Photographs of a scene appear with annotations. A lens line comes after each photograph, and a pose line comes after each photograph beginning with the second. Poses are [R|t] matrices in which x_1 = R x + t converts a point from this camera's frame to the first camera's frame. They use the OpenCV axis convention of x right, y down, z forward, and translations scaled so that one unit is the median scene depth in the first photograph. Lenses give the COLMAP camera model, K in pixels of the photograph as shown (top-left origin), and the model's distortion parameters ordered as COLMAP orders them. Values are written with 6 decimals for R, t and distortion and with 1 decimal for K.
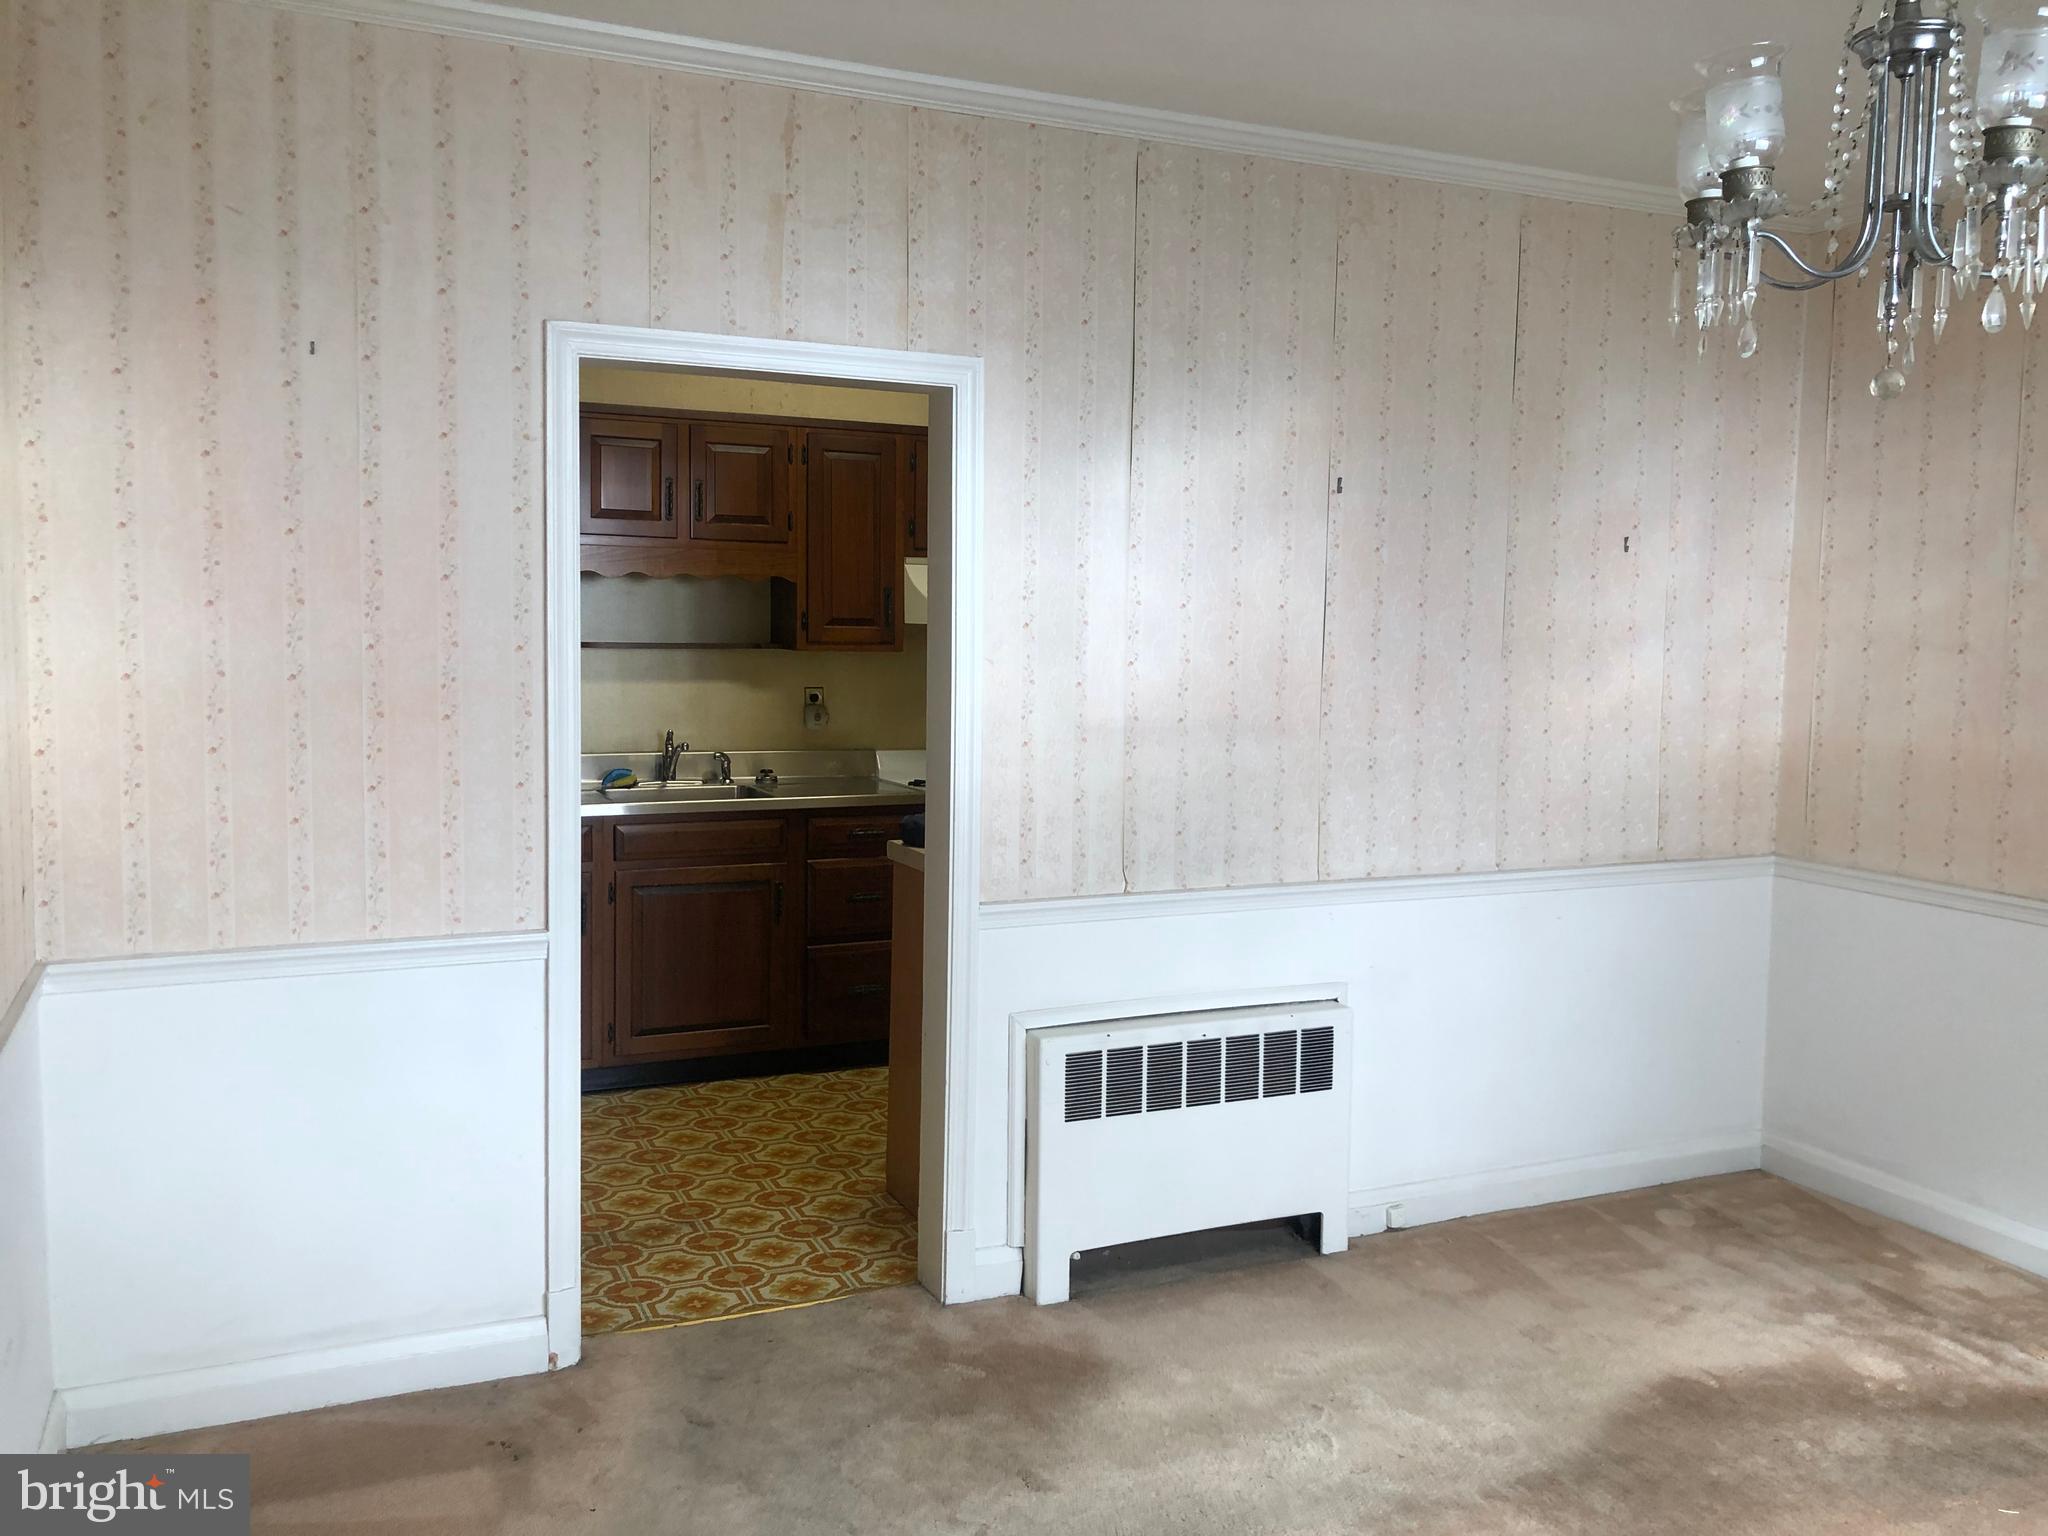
lens RADIAL K [[1673.7, 0, 1035.0], [0, 1673.7, 746.4], [0, 0, 1]] dist [0.030261, -0.022762]
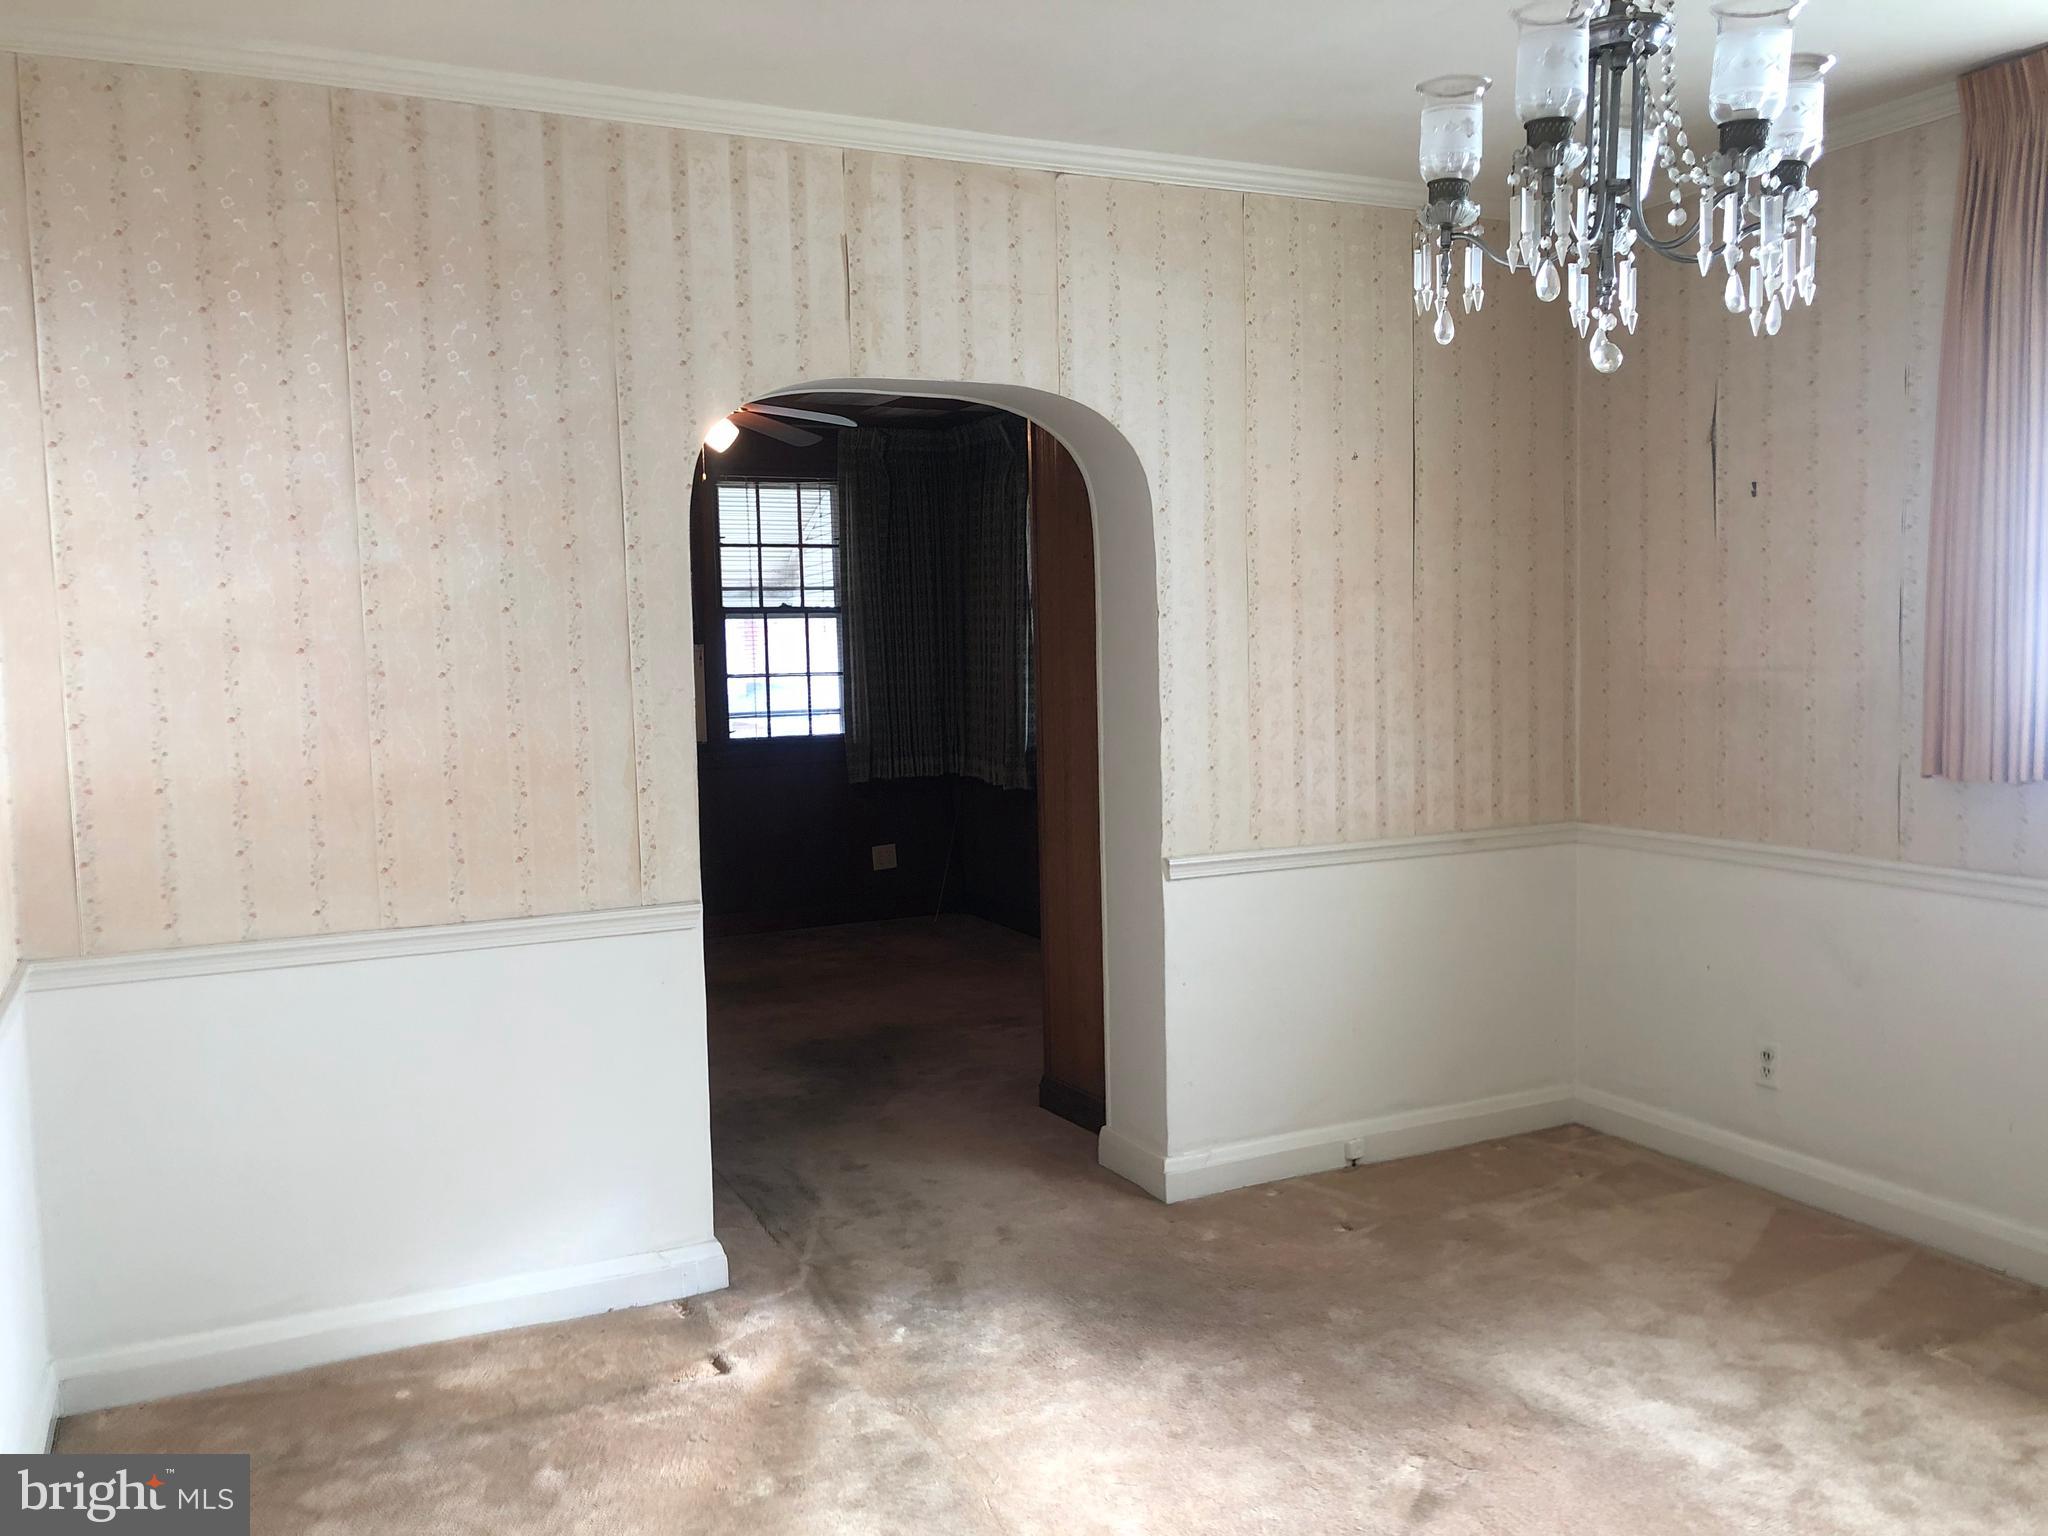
lens RADIAL K [[1673.7, 0, 1028.2], [0, 1673.7, 761.7], [0, 0, 1]] dist [0.030261, -0.022762]
pose [[-0.019580, -0.099146, 0.994880, -0.282247], [0.097017, 0.990187, 0.100587, -0.053244], [-0.995090, 0.098490, -0.009769, 0.698243]]
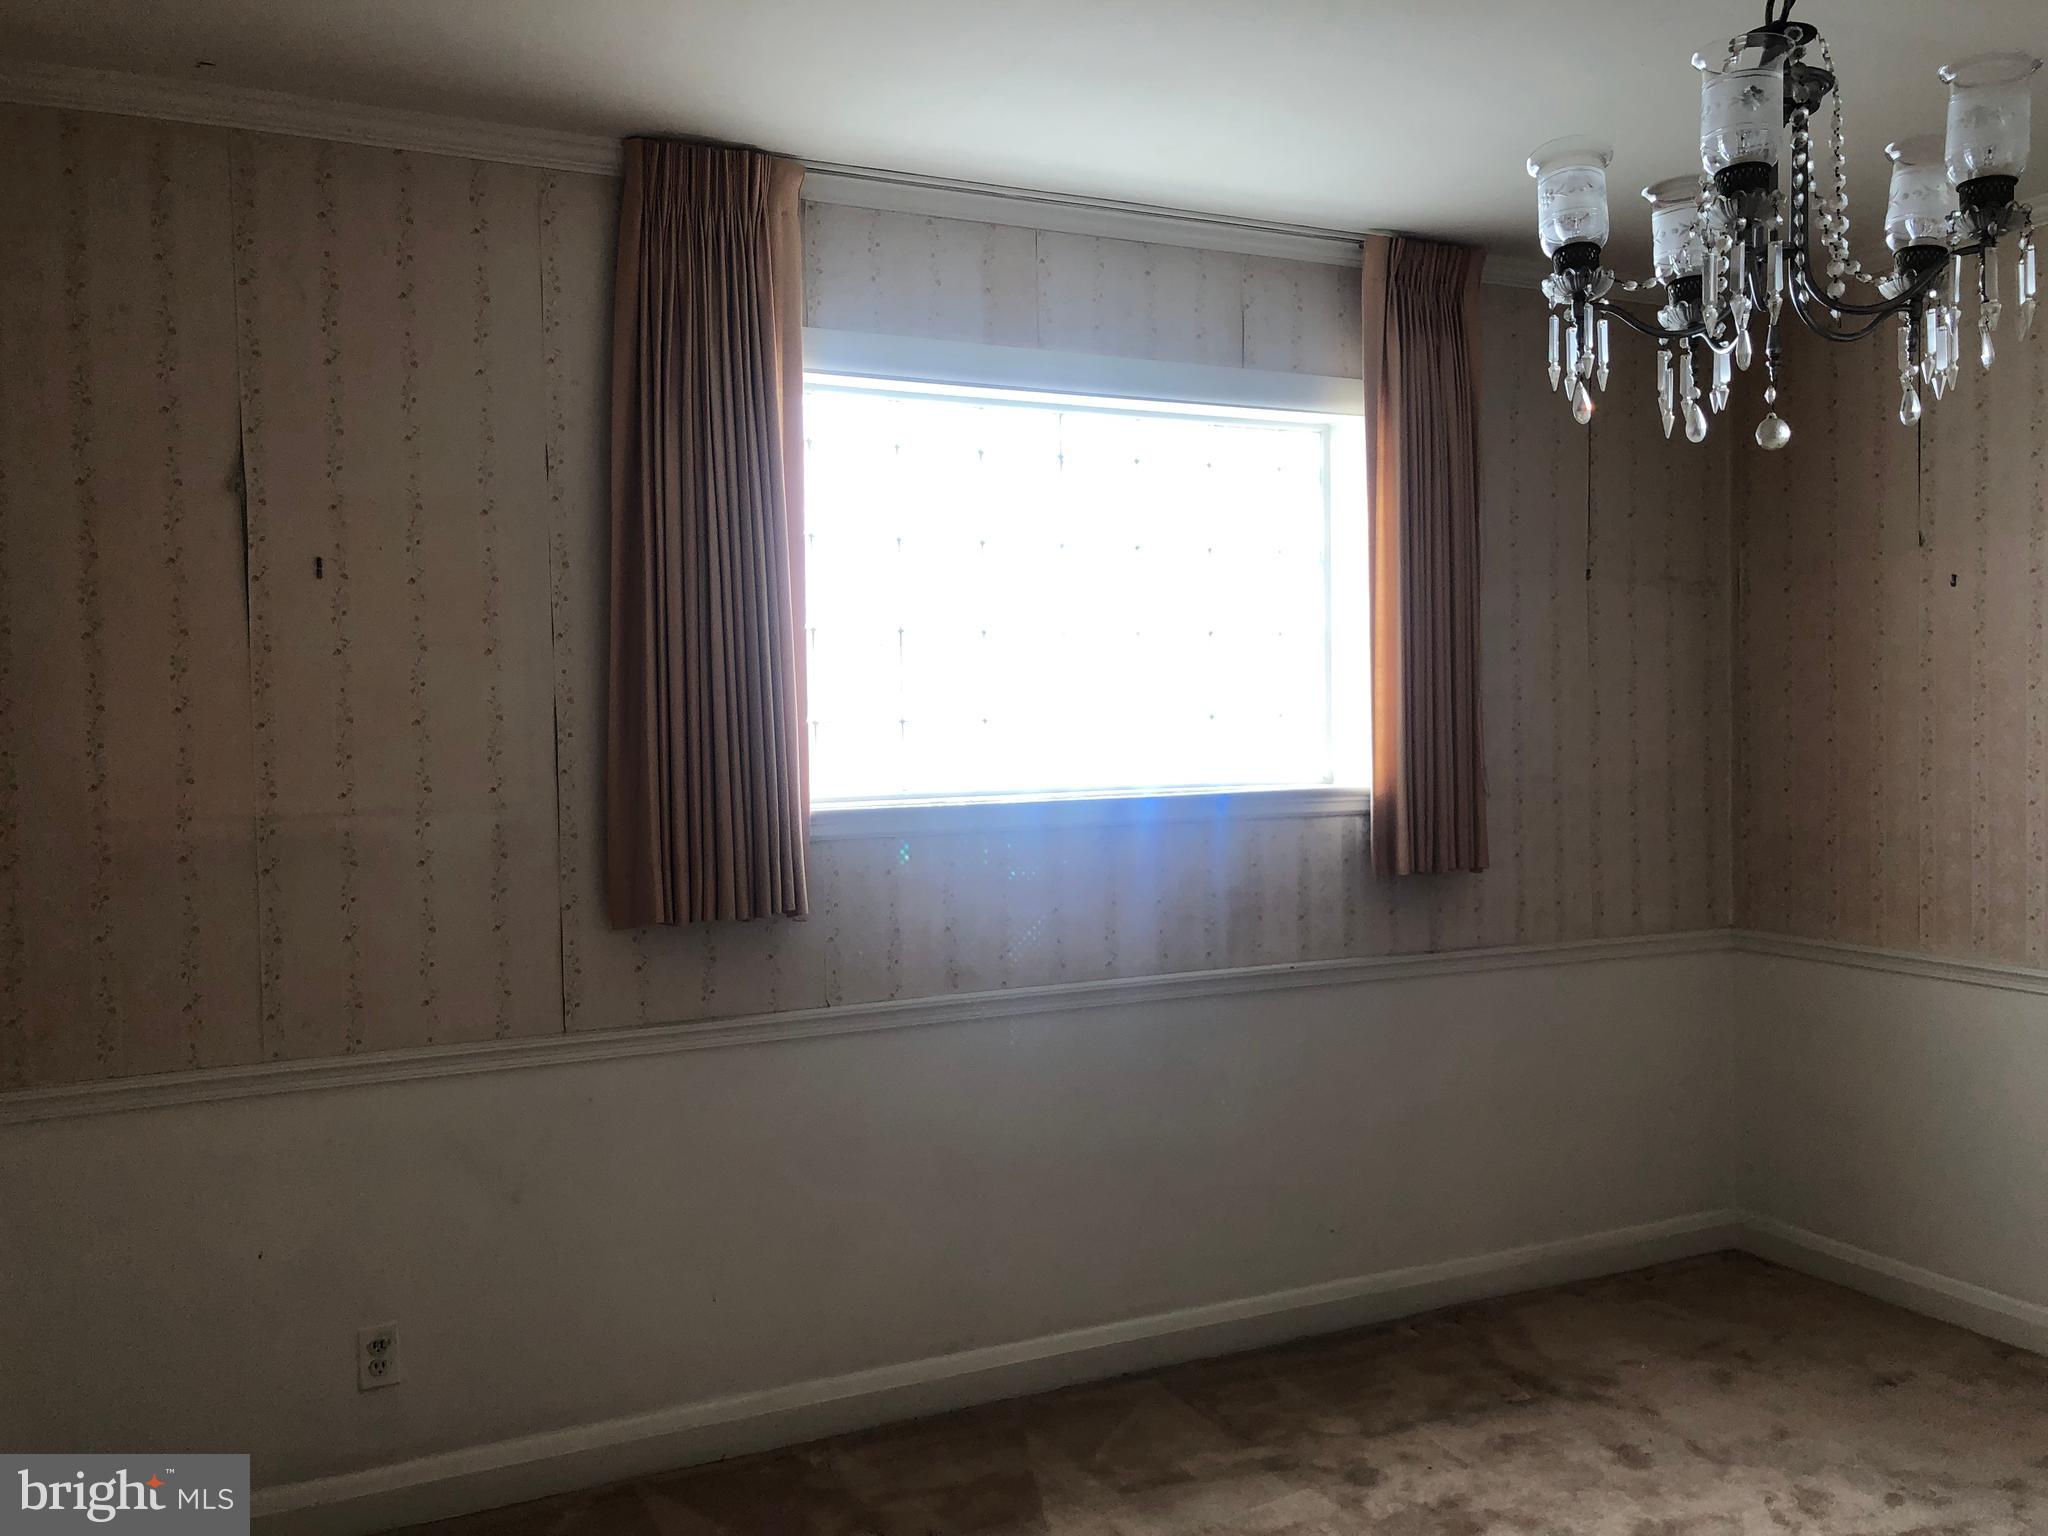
lens RADIAL K [[1673.7, 0, 1022.6], [0, 1673.7, 768.3], [0, 0, 1]] dist [0.030261, -0.022762]
pose [[-1.000000, -0.000229, -0.000335, 0.471981], [-0.000263, 0.994556, 0.104207, -0.061452], [0.000310, 0.104207, -0.994556, 0.991321]]
